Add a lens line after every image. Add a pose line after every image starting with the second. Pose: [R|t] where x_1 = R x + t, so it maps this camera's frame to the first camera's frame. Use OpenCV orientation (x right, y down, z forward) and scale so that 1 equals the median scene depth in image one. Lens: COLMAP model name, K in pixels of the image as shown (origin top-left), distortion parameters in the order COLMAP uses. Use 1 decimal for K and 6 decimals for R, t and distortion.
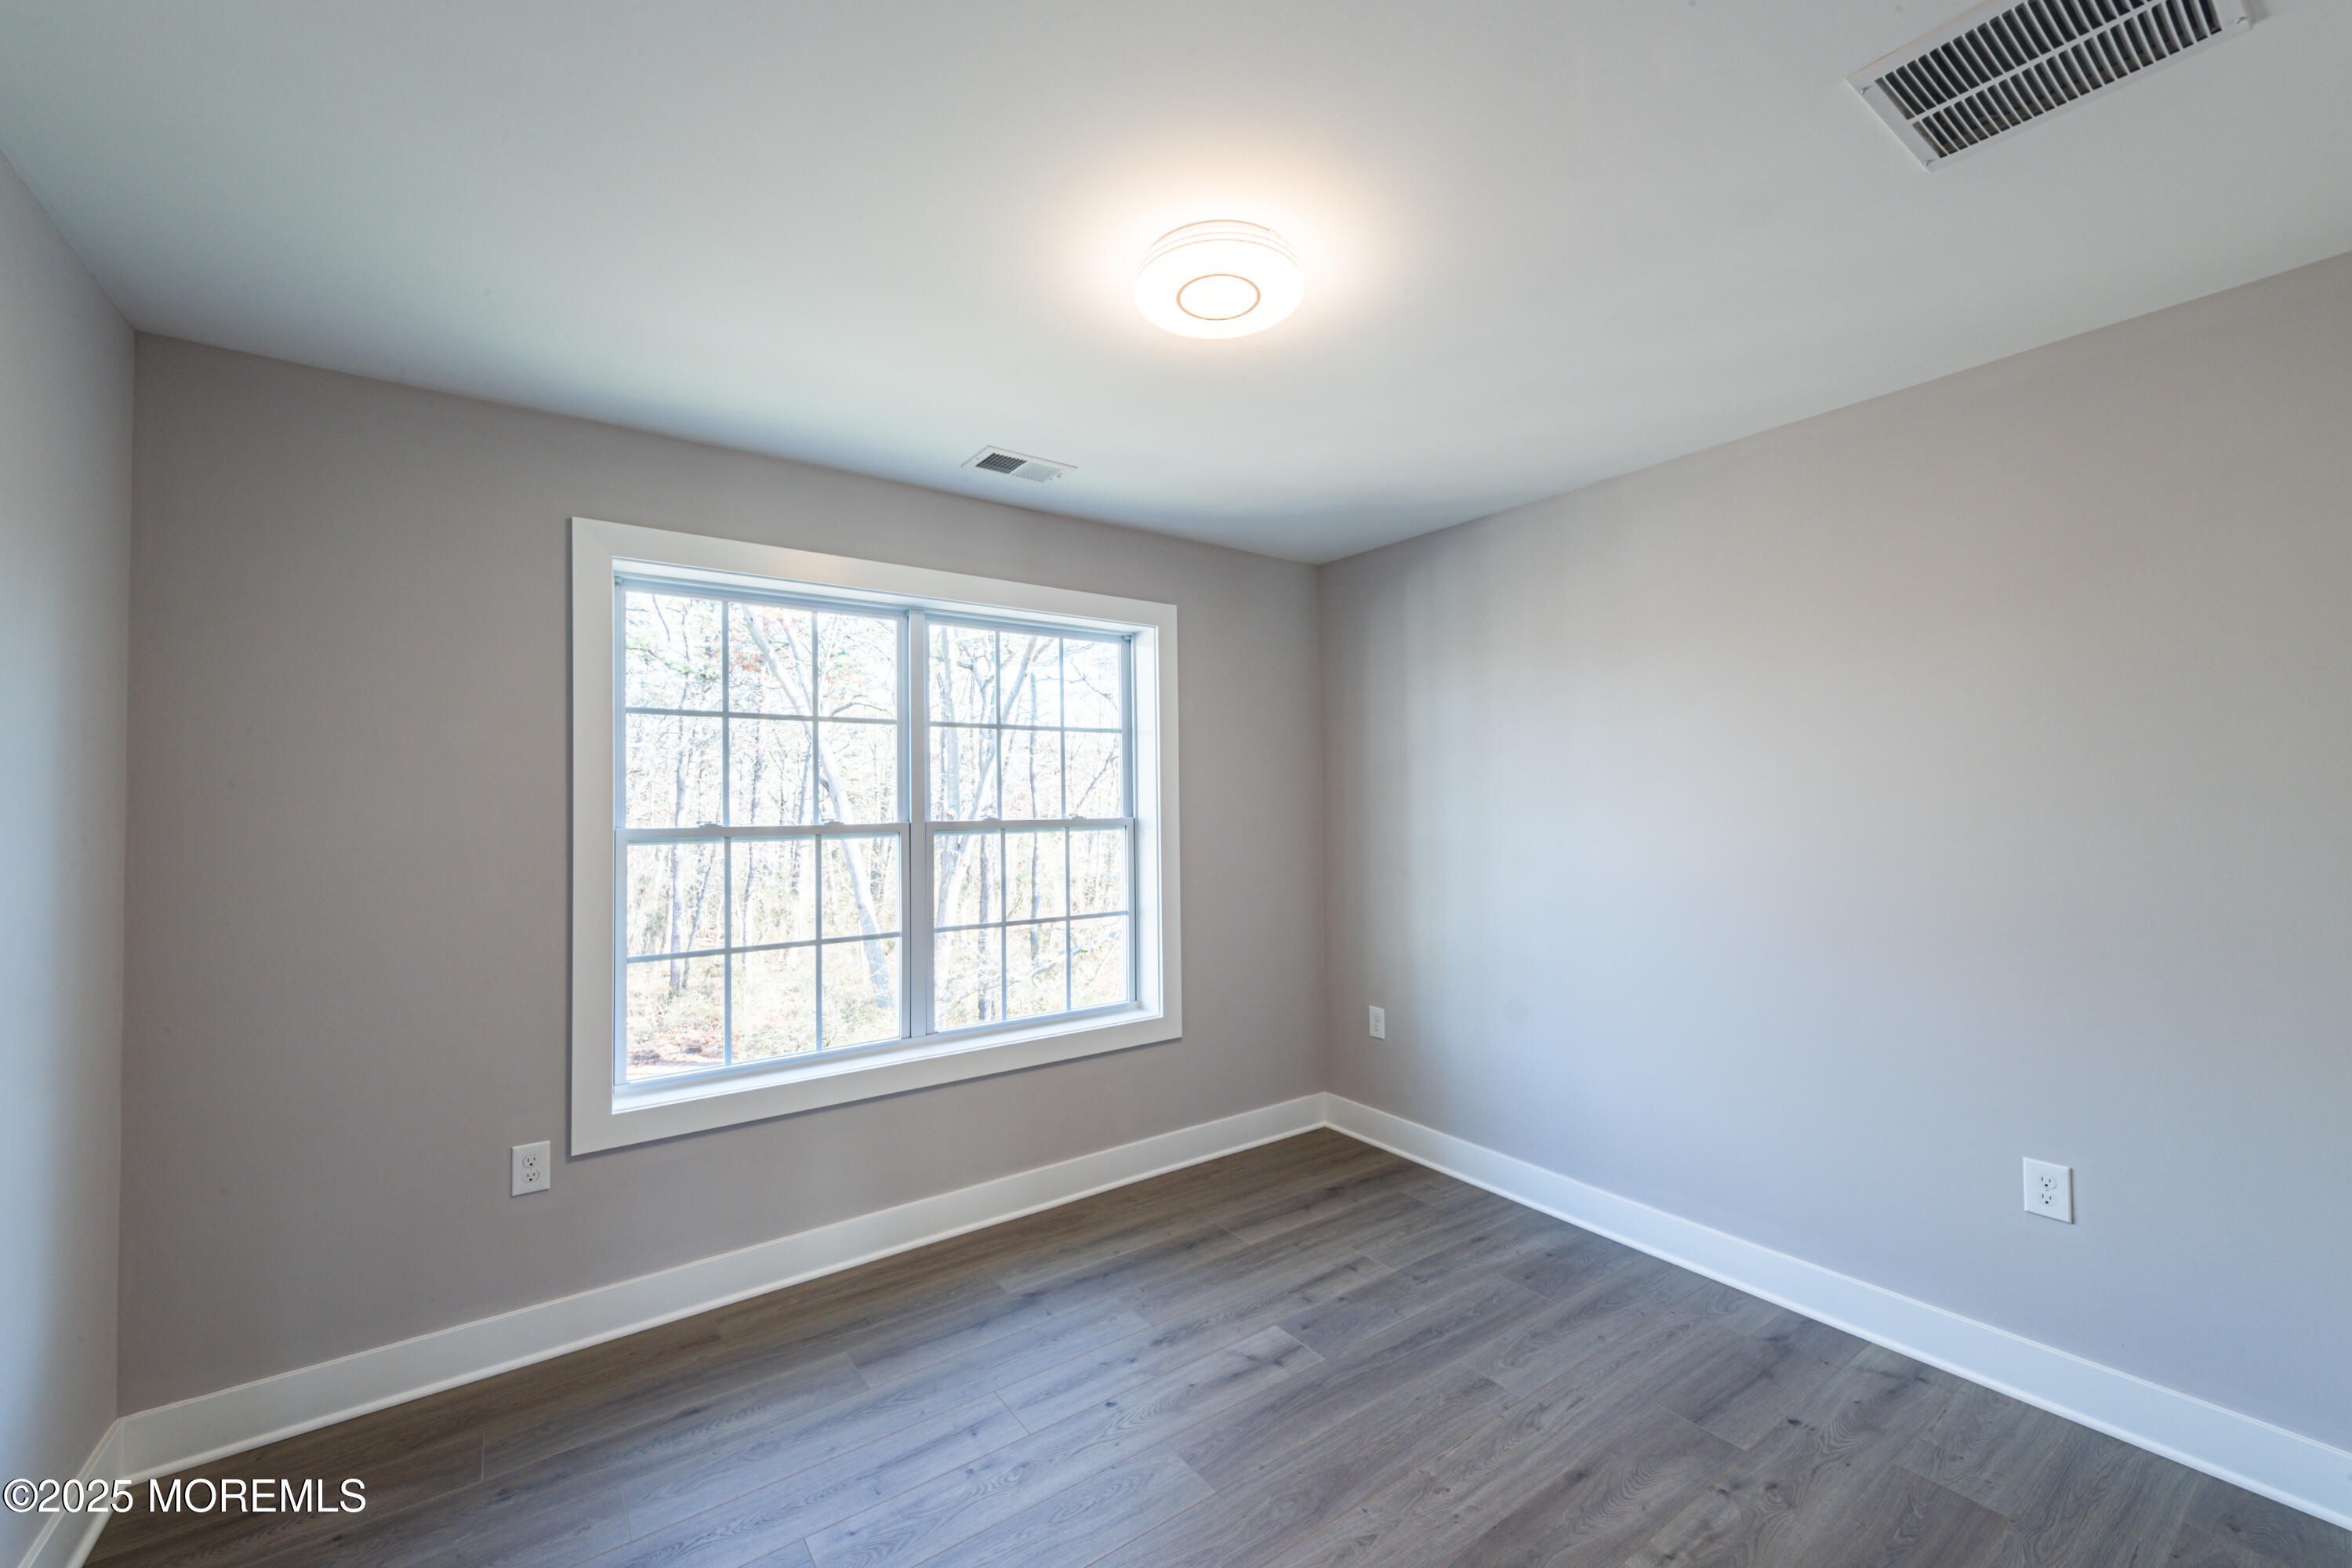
lens RADIAL K [[926.2, 0, 1171.8], [0, 926.2, 791.1], [0, 0, 1]] dist [0.016140, -0.000514]
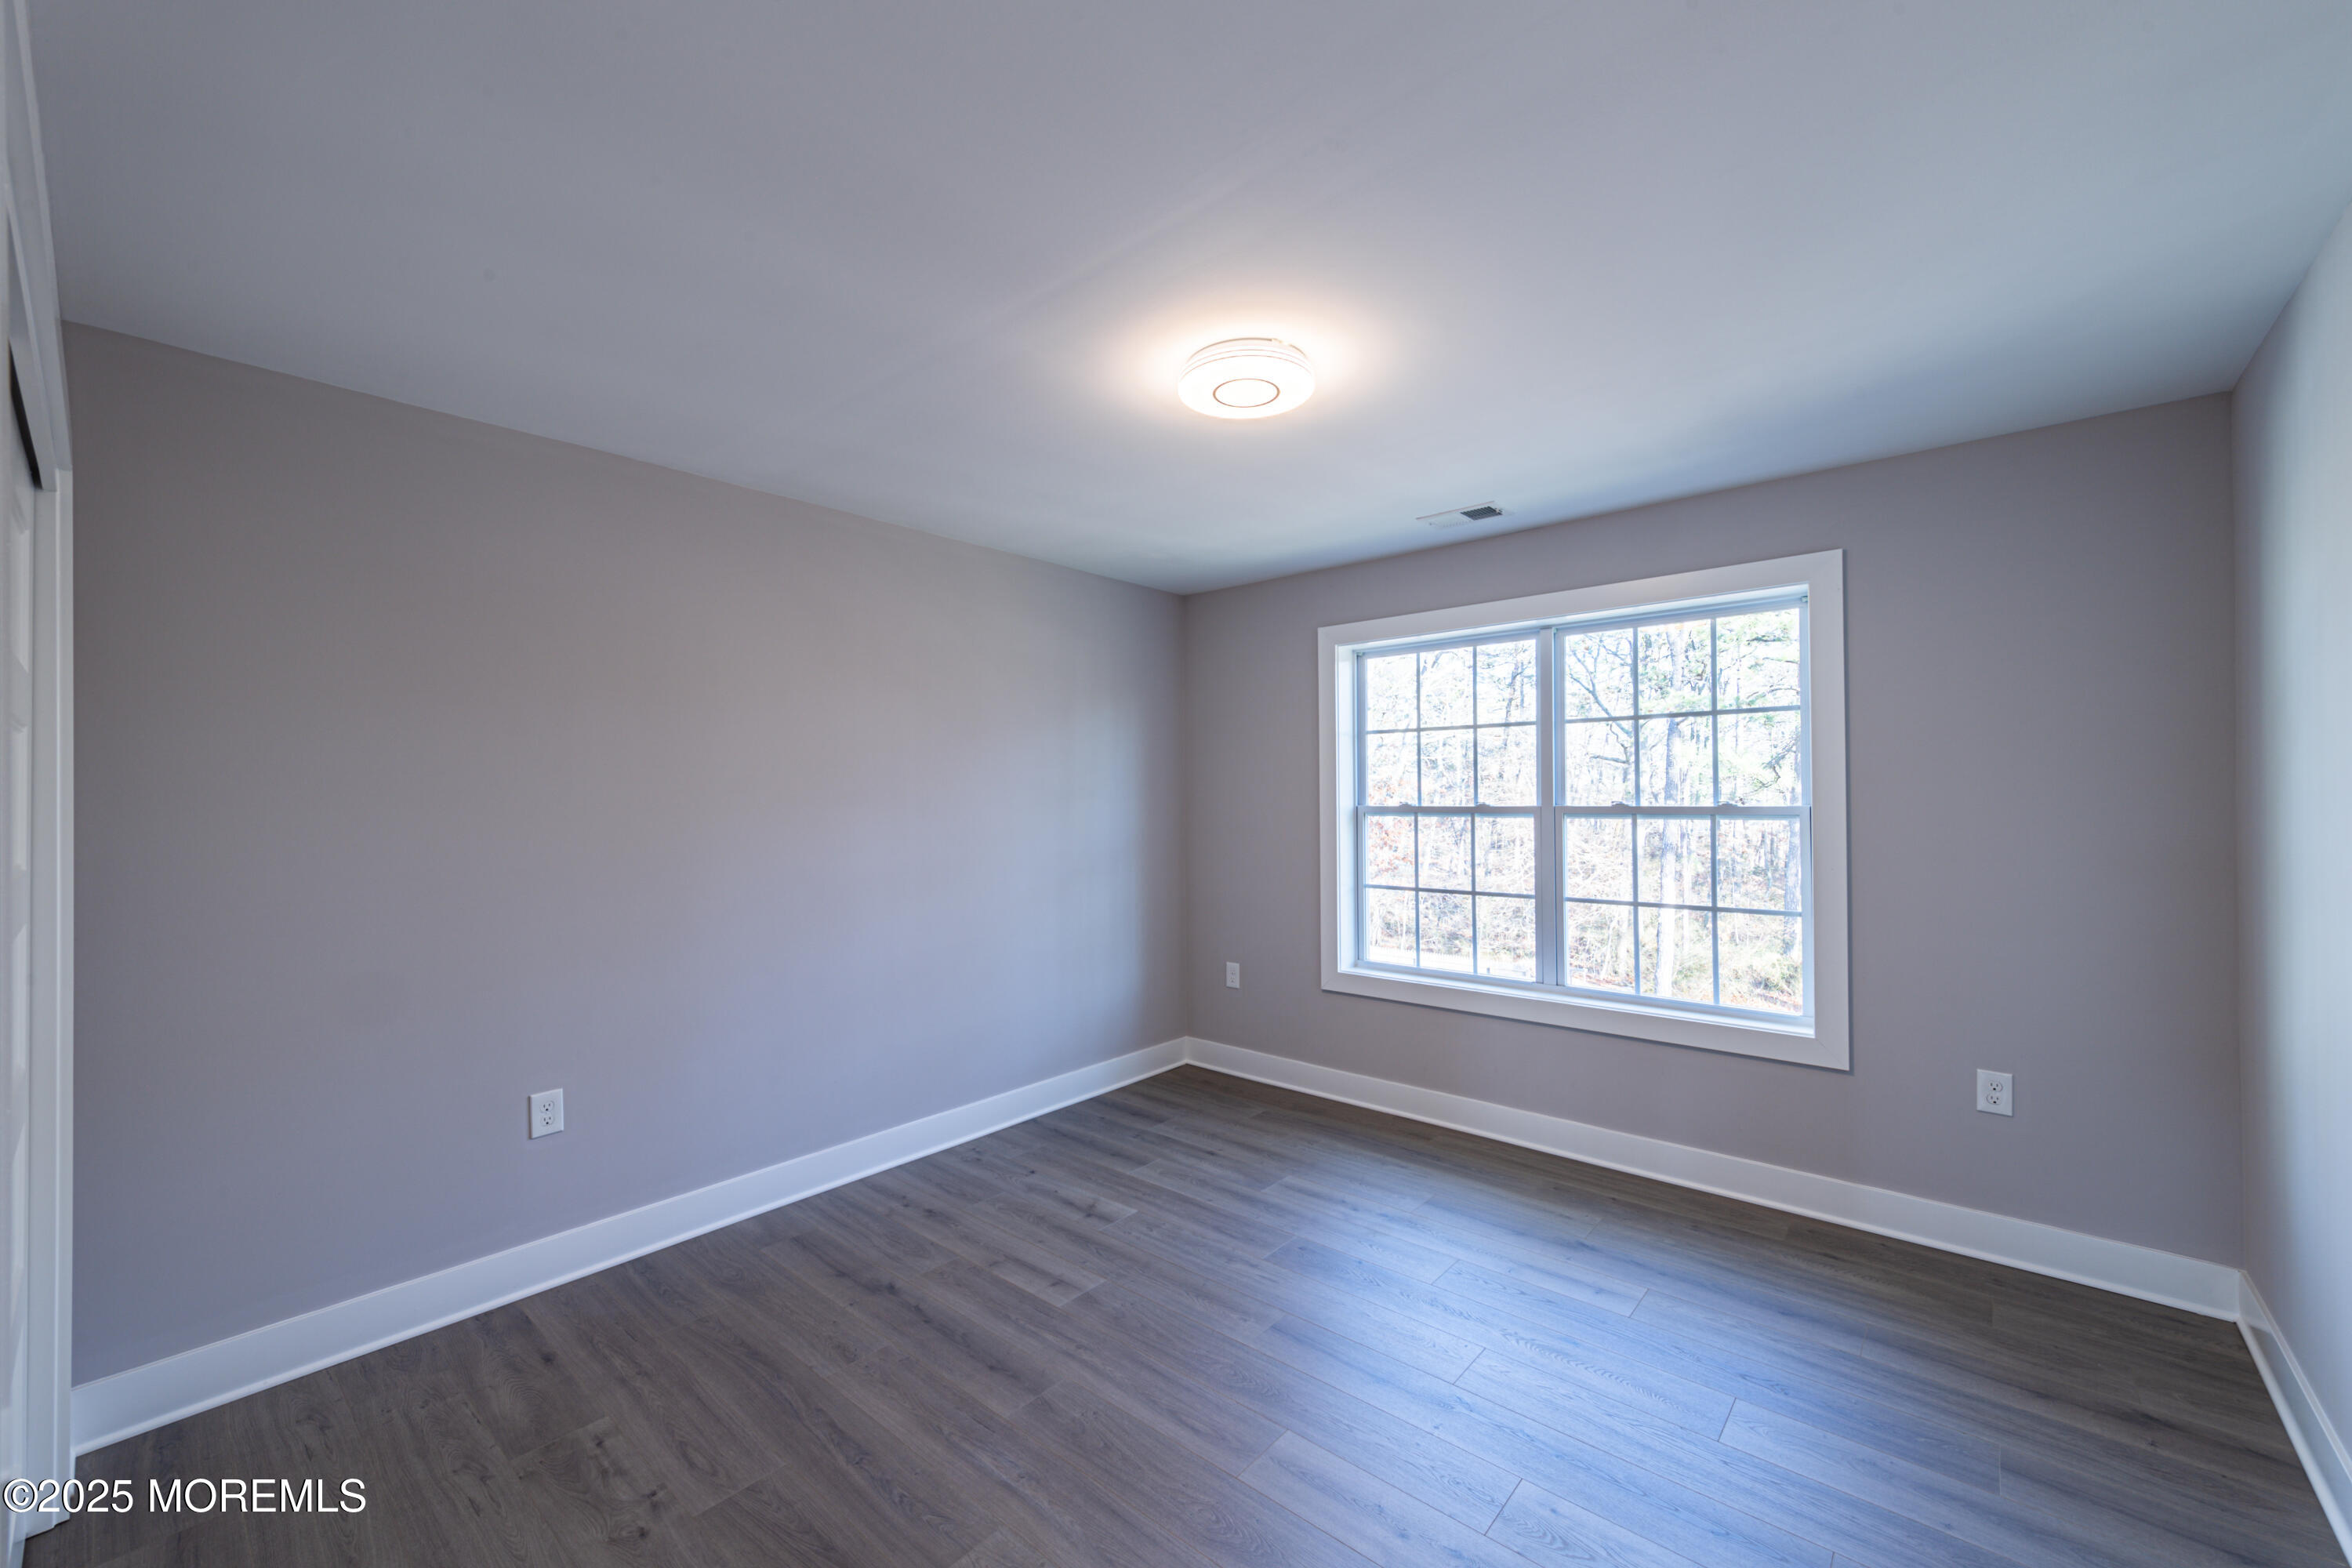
lens RADIAL K [[926.2, 0, 1171.8], [0, 926.2, 791.1], [0, 0, 1]] dist [0.016140, -0.000514]
pose [[0.223041, 0.006323, -0.974789, 0.763125], [0.023607, 0.999651, 0.011886, -0.010713], [0.974523, -0.025663, 0.222814, 0.257580]]
